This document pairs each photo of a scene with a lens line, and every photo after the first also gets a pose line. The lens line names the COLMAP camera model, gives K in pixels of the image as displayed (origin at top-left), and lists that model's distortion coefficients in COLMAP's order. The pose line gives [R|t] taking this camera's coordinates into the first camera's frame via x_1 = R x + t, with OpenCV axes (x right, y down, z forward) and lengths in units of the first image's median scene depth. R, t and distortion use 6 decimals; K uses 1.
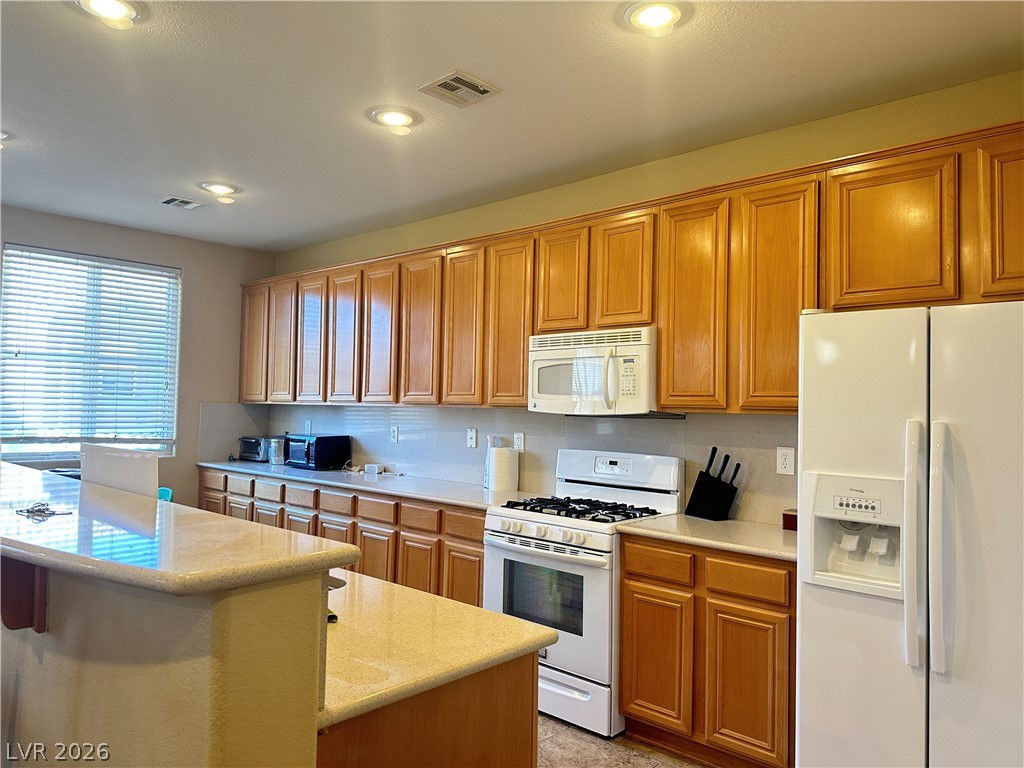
lens RADIAL K [[721.1, 0, 512.4], [0, 721.1, 378.1], [0, 0, 1]] dist [0.052304, -0.055235]
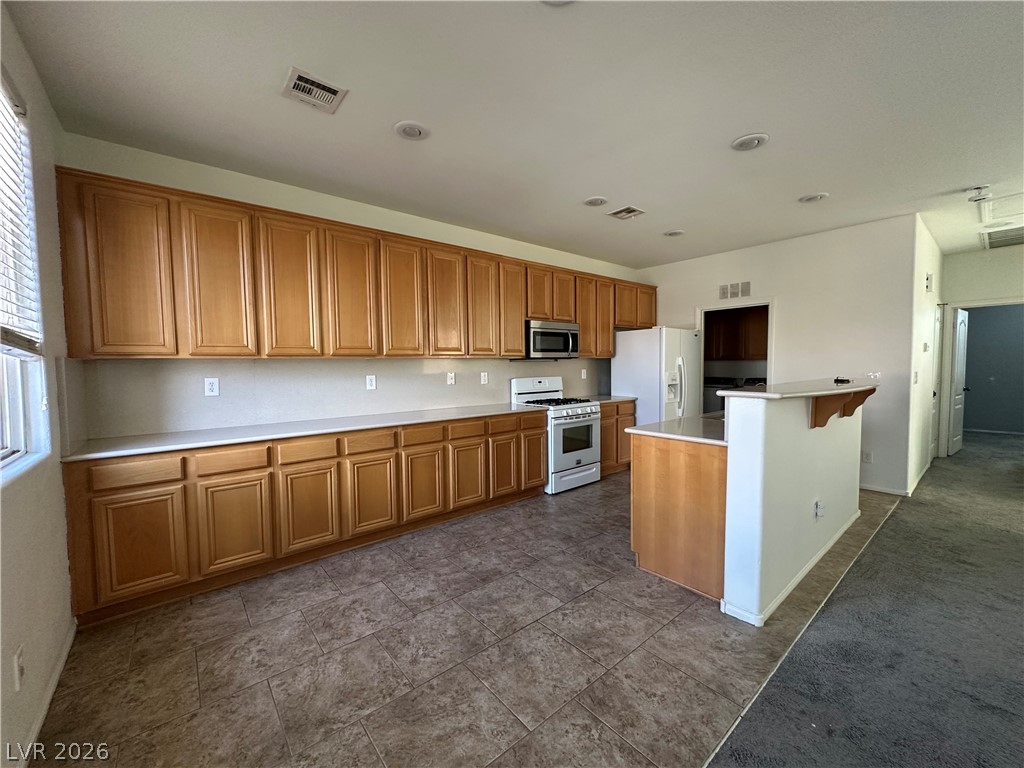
lens RADIAL K [[407.6, 0, 513.6], [0, 407.6, 384.6], [0, 0, 1]] dist [-0.001056, 0.000889]
pose [[0.126420, -0.073044, 0.989284, -1.279260], [-0.027817, 0.996632, 0.077141, 0.037074], [-0.991587, -0.037271, 0.123963, 1.076375]]
